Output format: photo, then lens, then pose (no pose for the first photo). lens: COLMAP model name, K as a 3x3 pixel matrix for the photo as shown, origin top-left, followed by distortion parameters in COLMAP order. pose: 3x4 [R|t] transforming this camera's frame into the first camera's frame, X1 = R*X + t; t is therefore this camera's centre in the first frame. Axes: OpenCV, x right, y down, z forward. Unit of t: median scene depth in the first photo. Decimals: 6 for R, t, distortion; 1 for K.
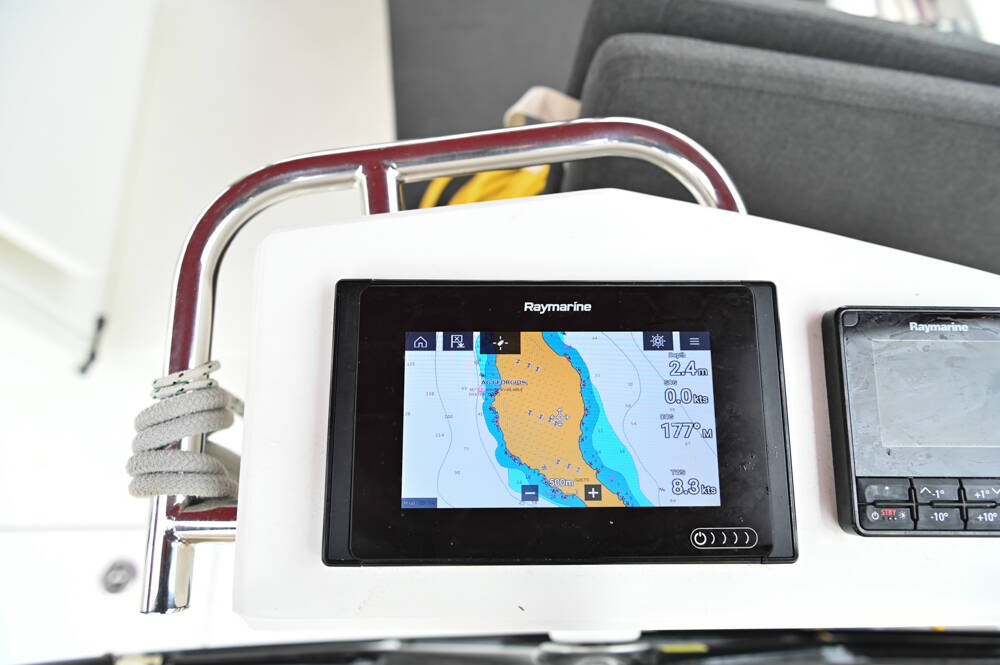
lens RADIAL K [[635.9, 0, 500.0], [0, 635.9, 332.5], [0, 0, 1]] dist [-0.007683, -0.002397]
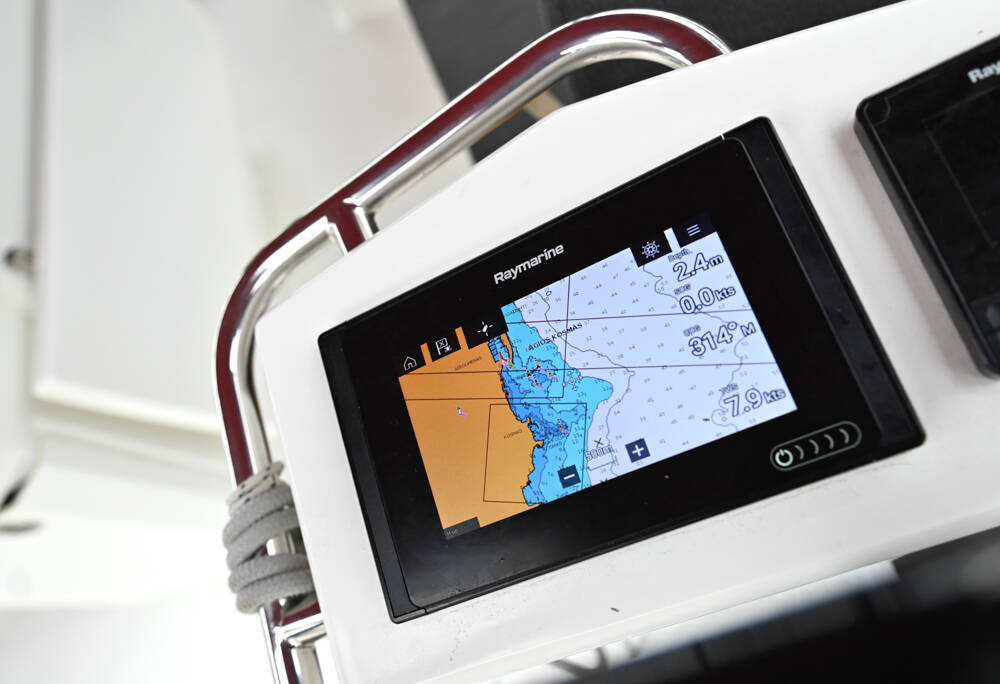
lens RADIAL K [[759.5, 0, 518.1], [0, 759.5, 315.4], [0, 0, 1]] dist [-0.002864, 0.000051]
pose [[0.858811, -0.404663, -0.314150, 0.379302], [0.388338, 0.914191, -0.115965, 0.139776], [0.334120, -0.022404, 0.942264, 0.018918]]
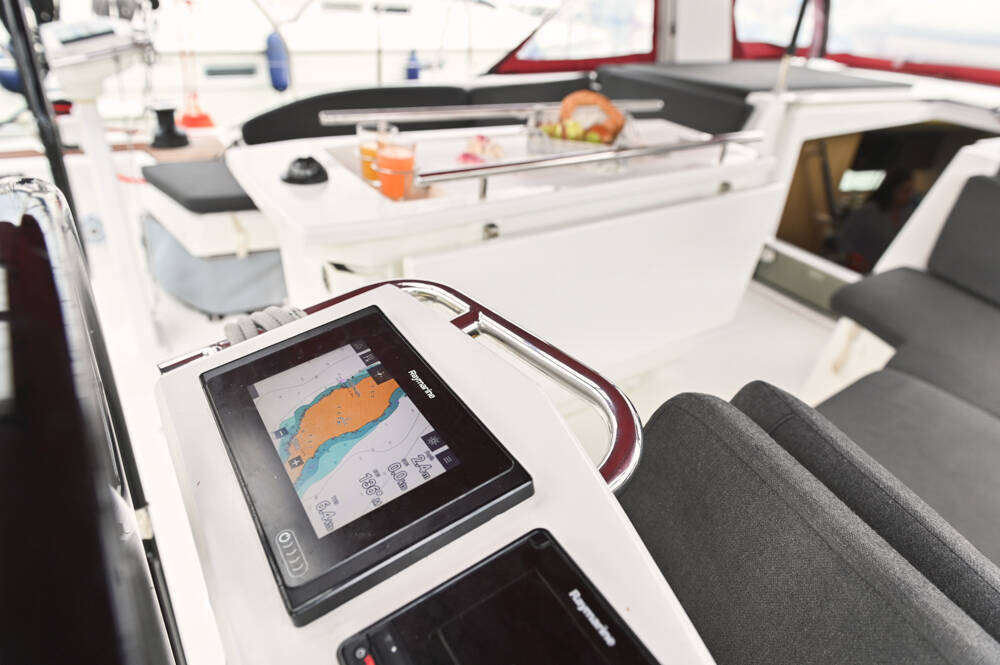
lens RADIAL K [[657.2, 0, 550.9], [0, 657.2, 329.3], [0, 0, 1]] dist [-0.021198, -0.001516]
pose [[0.561466, 0.427388, -0.708587, 1.177083], [-0.790664, 0.529720, -0.306998, 0.108104], [0.244145, 0.732623, 0.635340, 0.111997]]
